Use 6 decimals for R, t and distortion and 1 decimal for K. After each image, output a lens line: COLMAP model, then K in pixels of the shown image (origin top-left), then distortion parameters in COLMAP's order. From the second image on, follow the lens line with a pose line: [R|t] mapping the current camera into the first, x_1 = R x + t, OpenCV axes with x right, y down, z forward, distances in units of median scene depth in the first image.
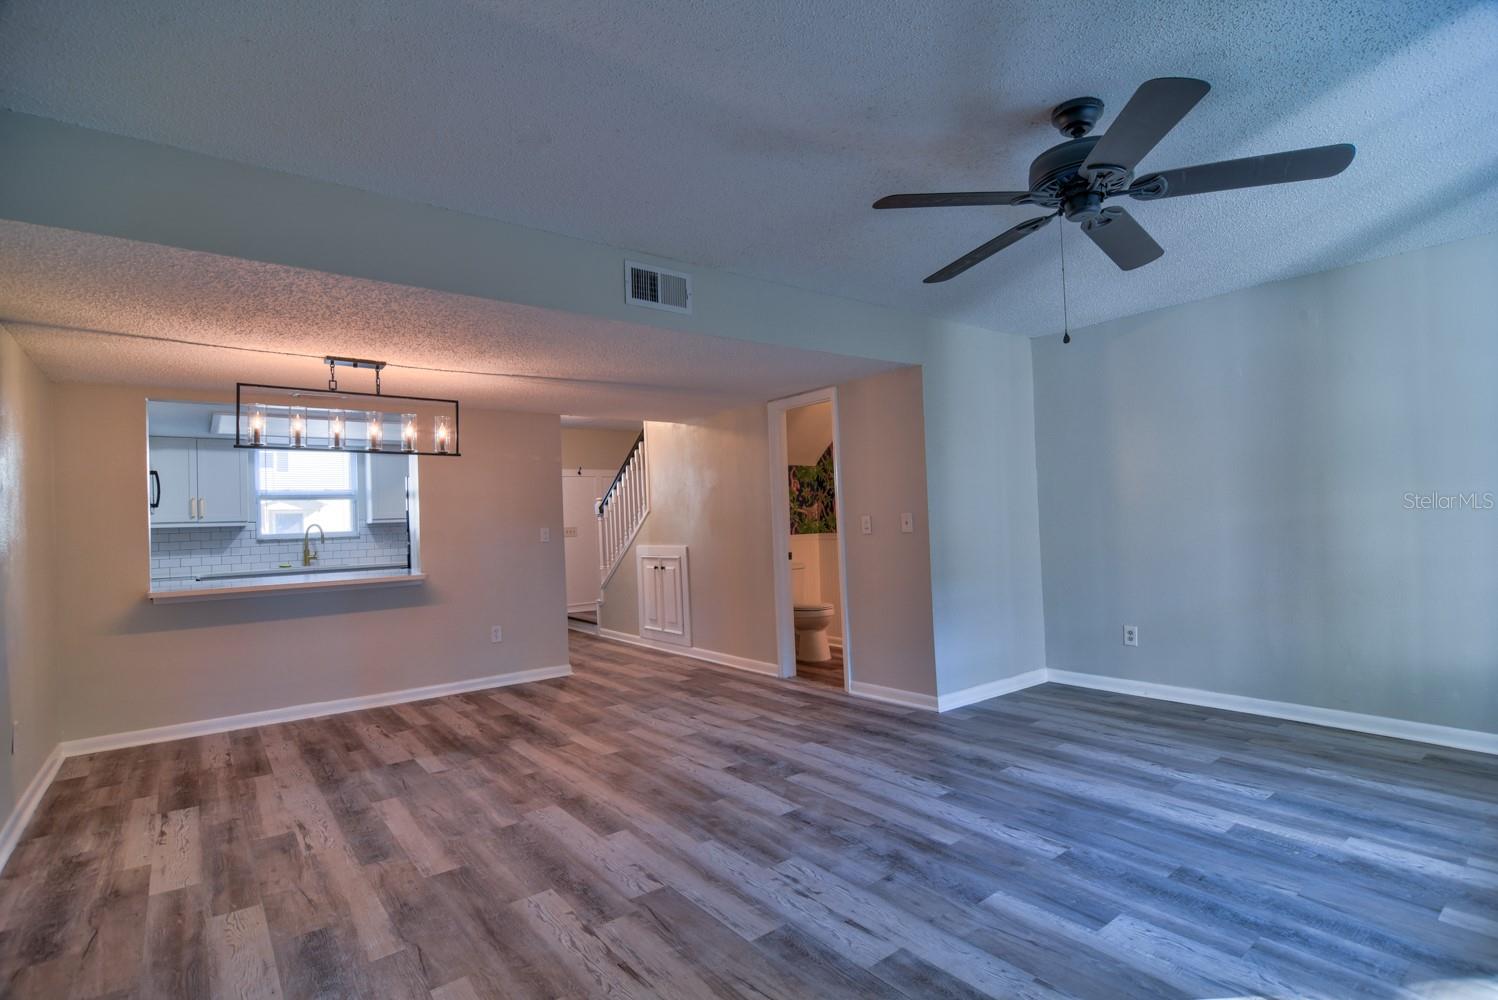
lens RADIAL K [[723.2, 0, 747.9], [0, 723.2, 505.3], [0, 0, 1]] dist [-0.003219, -0.008150]
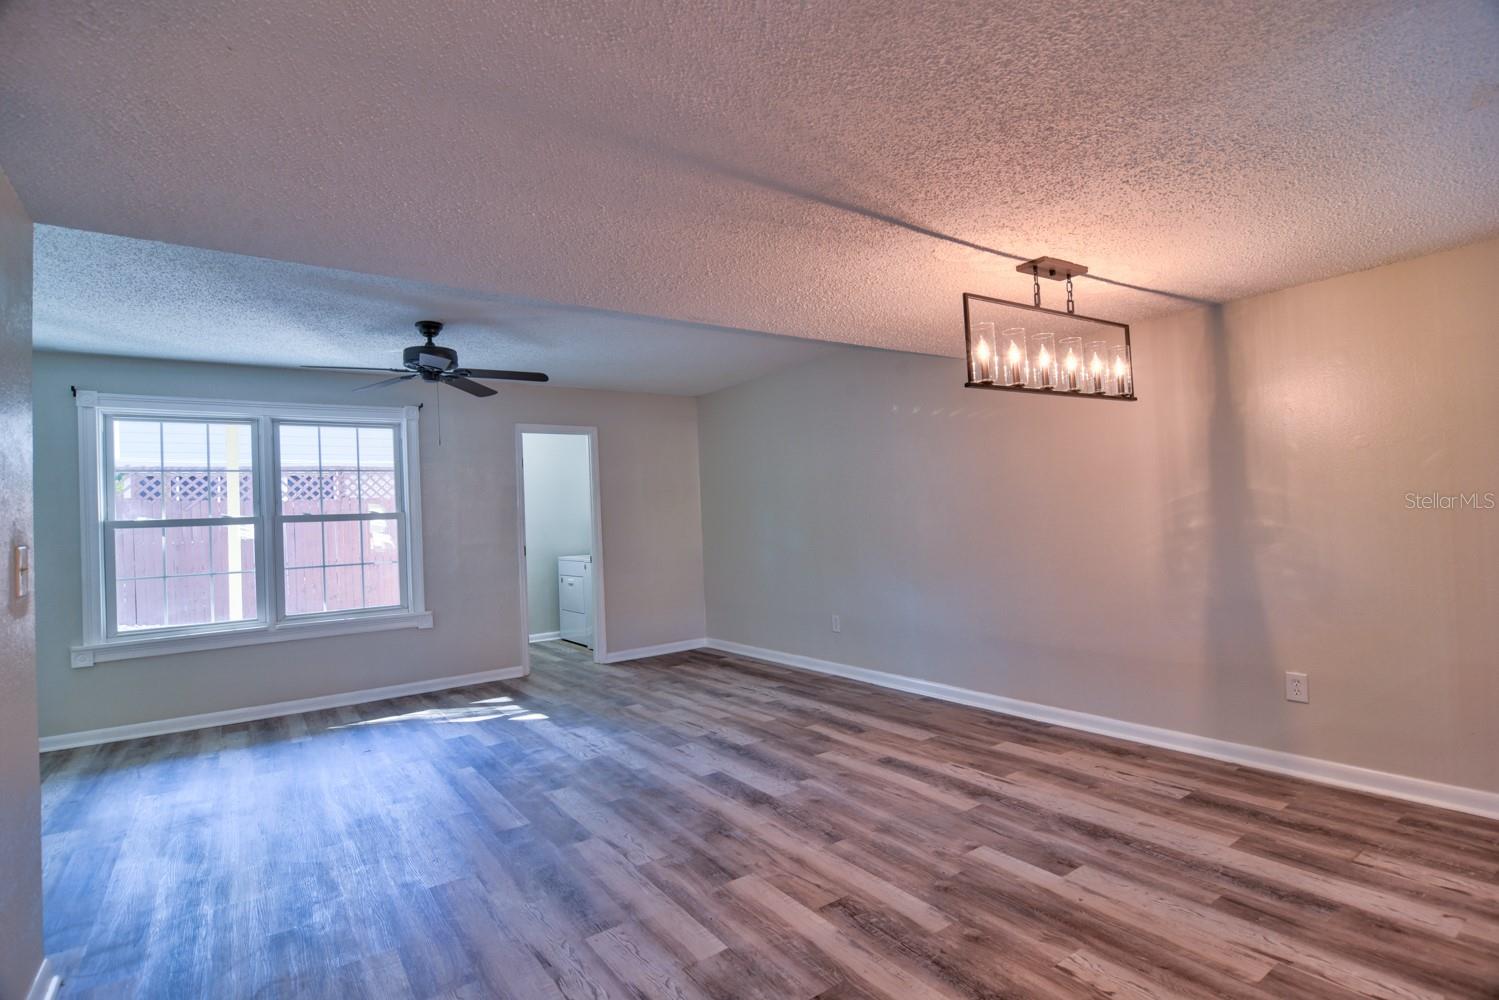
lens RADIAL K [[723.7, 0, 748.4], [0, 723.7, 505.3], [0, 0, 1]] dist [-0.003219, -0.008150]
pose [[-0.996098, 0.076920, 0.043258, -0.262003], [0.075057, 0.996245, -0.043162, 0.043798], [-0.046416, -0.039747, -0.998131, 1.740436]]
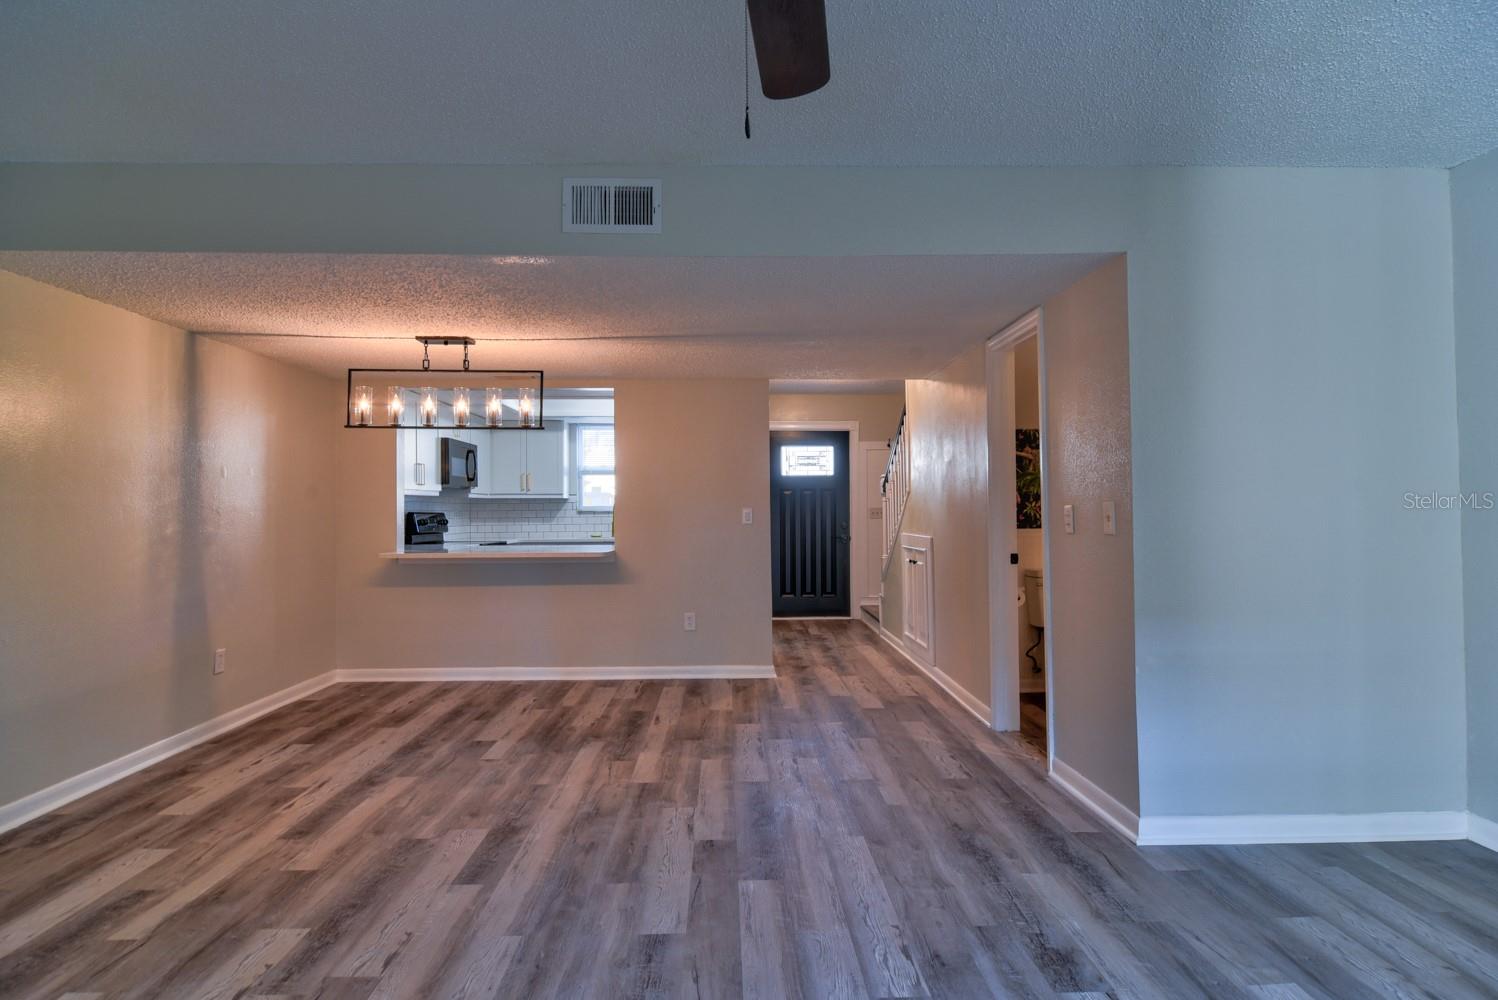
lens RADIAL K [[774.5, 0, 748.2], [0, 774.5, 493.9], [0, 0, 1]] dist [-0.001779, -0.010731]
pose [[0.807206, 0.019548, -0.589946, 0.450223], [-0.010141, 0.999763, 0.019252, -0.007330], [0.590183, -0.009558, 0.807213, 0.376520]]
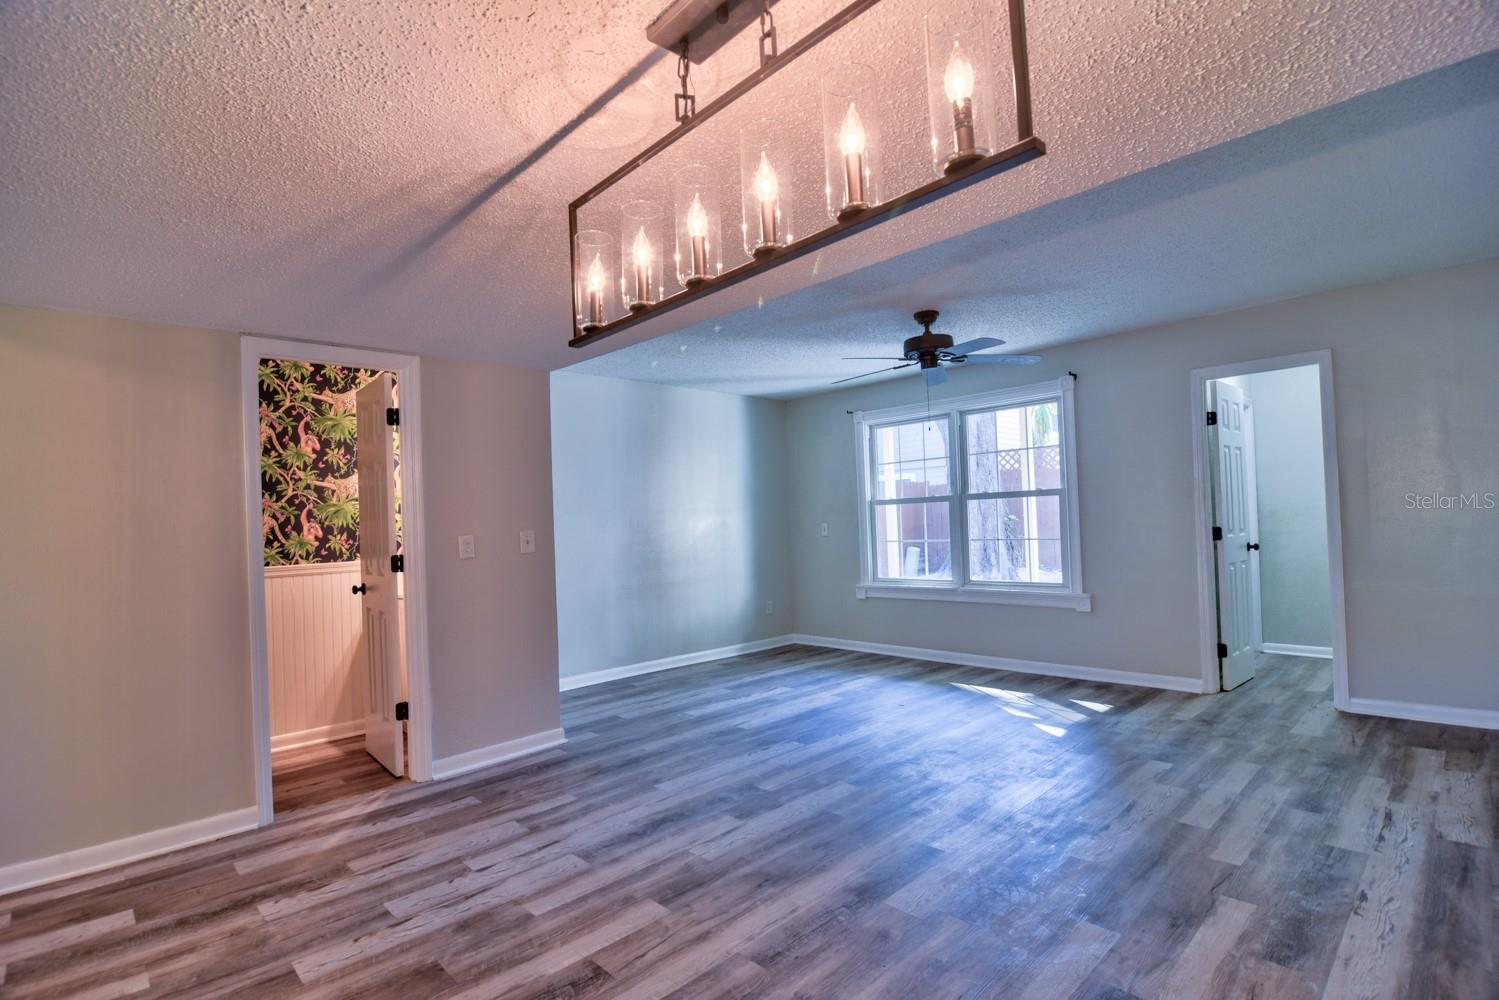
lens RADIAL K [[723.7, 0, 748.4], [0, 723.7, 505.3], [0, 0, 1]] dist [-0.003219, -0.008150]
pose [[-0.107976, 0.059755, 0.992356, -0.863422], [0.019728, 0.998124, -0.057956, 0.045223], [-0.993958, 0.013319, -0.108952, 1.041362]]
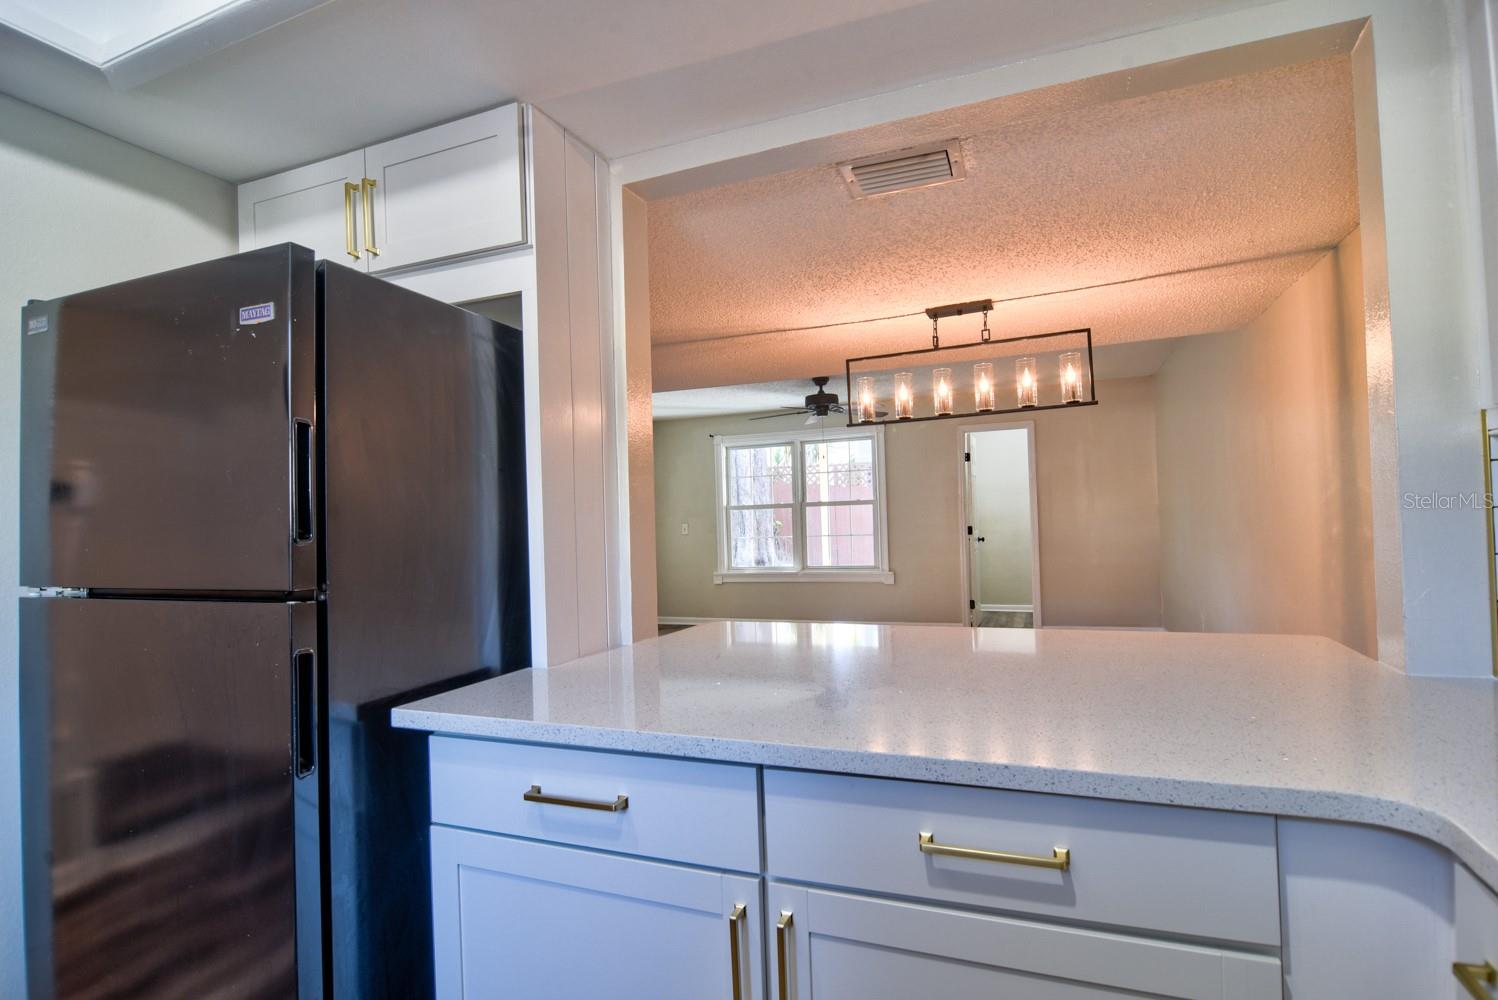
lens RADIAL K [[733.1, 0, 749.0], [0, 733.1, 500.0], [0, 0, 1]] dist [-0.017765, -0.007318]
pose [[-0.501274, 0.071978, 0.862290, -1.150868], [0.028203, 0.997364, -0.066857, 0.073219], [-0.864829, -0.009194, -0.501983, 1.655499]]
